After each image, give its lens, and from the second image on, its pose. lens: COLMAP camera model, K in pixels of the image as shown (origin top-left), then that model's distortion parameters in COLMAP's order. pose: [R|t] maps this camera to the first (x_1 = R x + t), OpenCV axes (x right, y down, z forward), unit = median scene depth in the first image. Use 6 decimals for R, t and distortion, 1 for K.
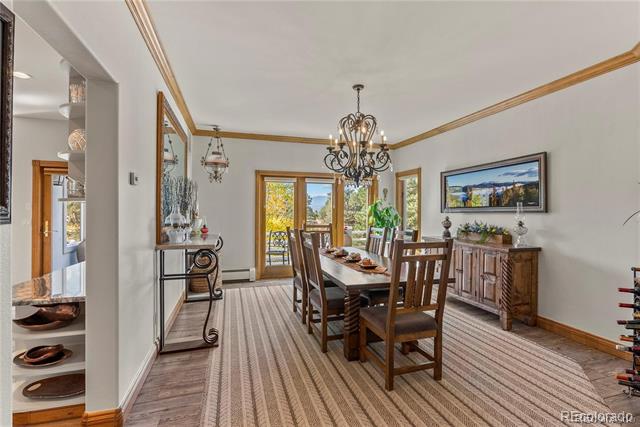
lens RADIAL K [[290.1, 0, 321.3], [0, 290.1, 214.1], [0, 0, 1]] dist [-0.011587, 0.005174]
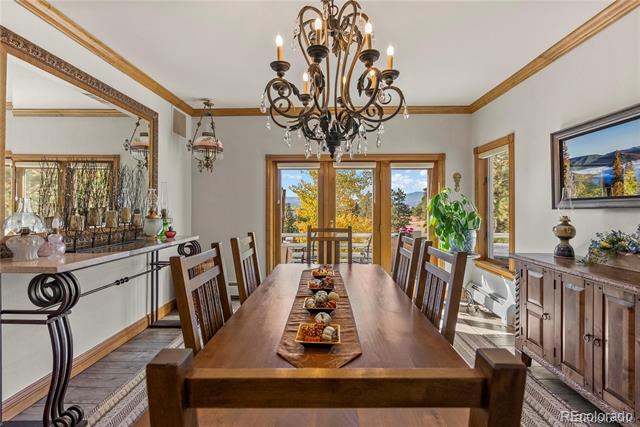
lens RADIAL K [[290.1, 0, 320.7], [0, 290.1, 207.7], [0, 0, 1]] dist [-0.011587, 0.005174]
pose [[0.947742, -0.005876, -0.318985, 0.190800], [0.002311, 0.999931, -0.011553, -0.001841], [0.319030, 0.010213, 0.947689, 0.385228]]
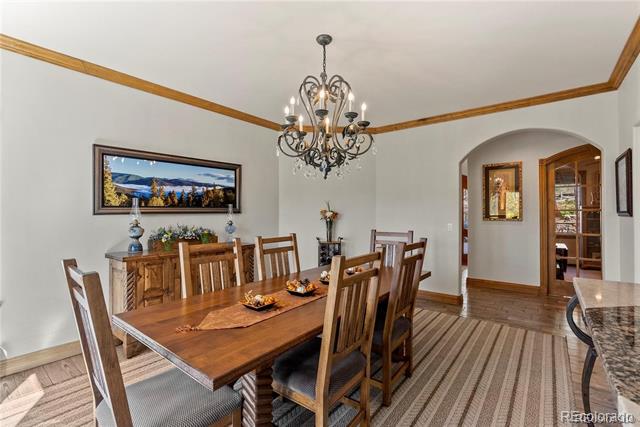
lens RADIAL K [[290.1, 0, 320.9], [0, 290.1, 213.3], [0, 0, 1]] dist [-0.011587, 0.005174]
pose [[-0.561442, 0.000288, 0.827516, -0.333214], [0.012341, 0.999892, 0.008024, -0.007575], [-0.827424, 0.014717, -0.561385, 1.023698]]
